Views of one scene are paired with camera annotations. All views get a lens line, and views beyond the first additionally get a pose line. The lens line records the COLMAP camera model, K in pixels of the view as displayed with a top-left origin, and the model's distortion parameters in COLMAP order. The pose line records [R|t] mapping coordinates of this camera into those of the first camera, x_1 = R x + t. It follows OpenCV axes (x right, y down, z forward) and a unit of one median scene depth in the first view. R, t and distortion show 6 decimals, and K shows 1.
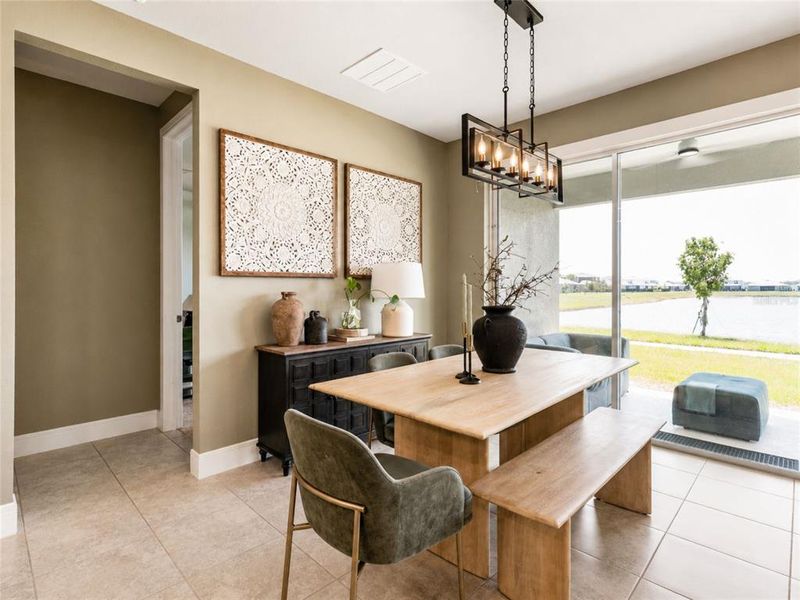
lens RADIAL K [[390.3, 0, 396.4], [0, 390.3, 288.4], [0, 0, 1]] dist [0.004737, 0.002869]
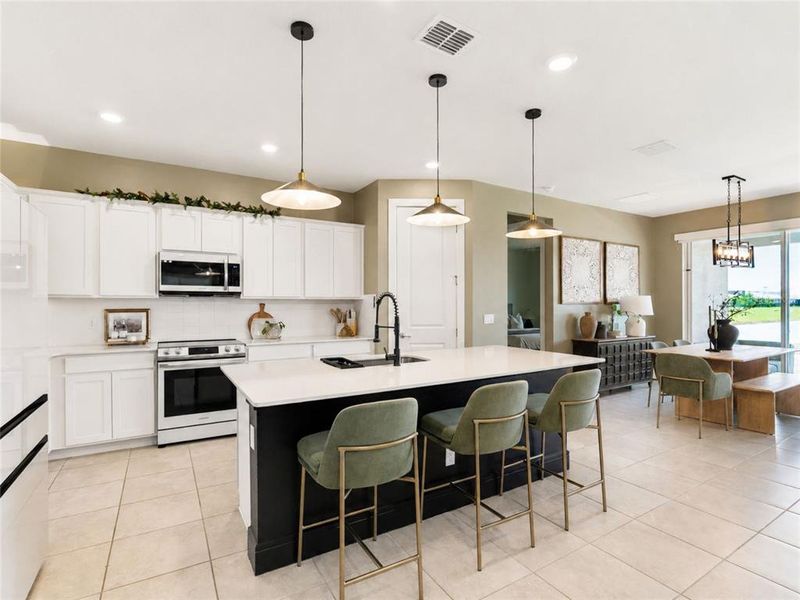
lens RADIAL K [[390.3, 0, 392.7], [0, 390.3, 303.6], [0, 0, 1]] dist [0.004737, 0.002869]
pose [[0.964579, -0.004659, -0.263751, -0.687962], [0.005576, 0.999981, 0.002731, -0.043170], [0.263733, -0.004105, 0.964587, -1.167084]]
